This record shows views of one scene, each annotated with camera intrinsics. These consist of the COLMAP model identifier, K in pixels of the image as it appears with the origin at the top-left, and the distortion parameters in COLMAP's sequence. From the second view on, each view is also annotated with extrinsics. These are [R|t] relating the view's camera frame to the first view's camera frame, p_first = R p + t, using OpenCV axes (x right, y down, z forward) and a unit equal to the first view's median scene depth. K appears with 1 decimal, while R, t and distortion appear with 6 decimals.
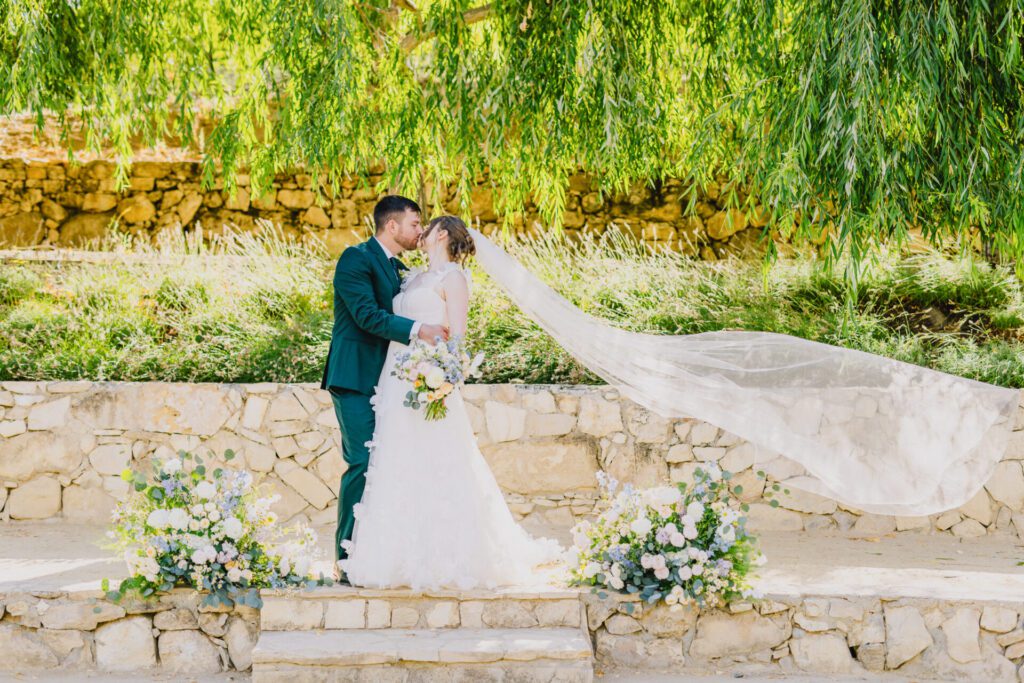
lens RADIAL K [[1403.5, 0, 513.9], [0, 1403.5, 341.5], [0, 0, 1]] dist [-0.012972, 0.000000]
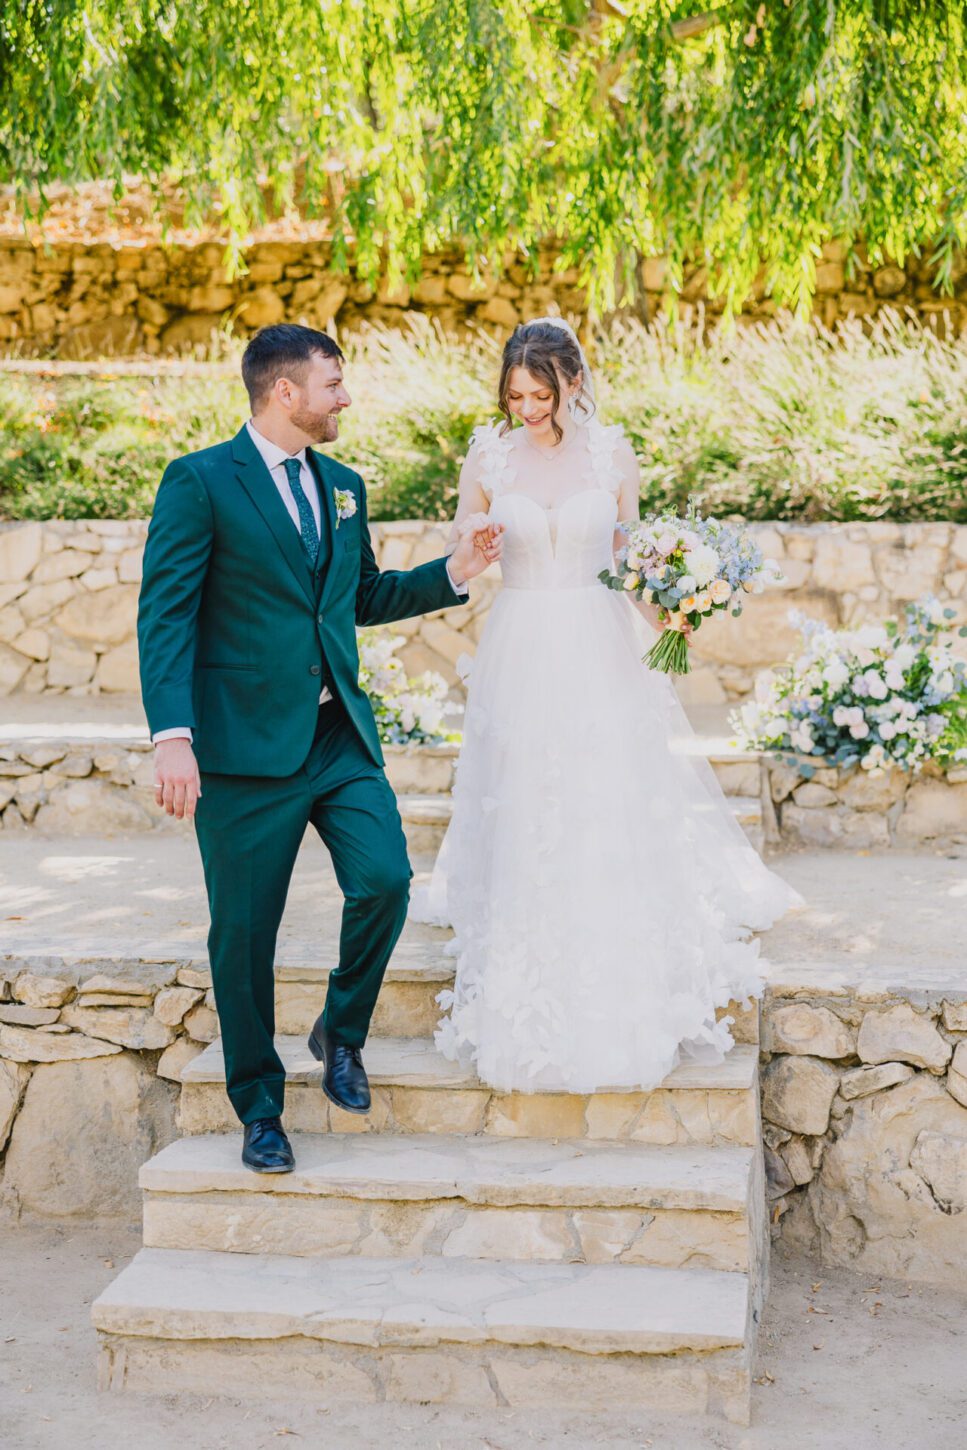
lens RADIAL K [[2255.7, 0, 481.9], [0, 2255.7, 725.9], [0, 0, 1]] dist [-0.007808, 0.000000]
pose [[0.983235, 0.008075, -0.182163, 0.086280], [0.007917, 0.996186, 0.086890, 0.031164], [0.182170, -0.086875, 0.979422, -0.217815]]
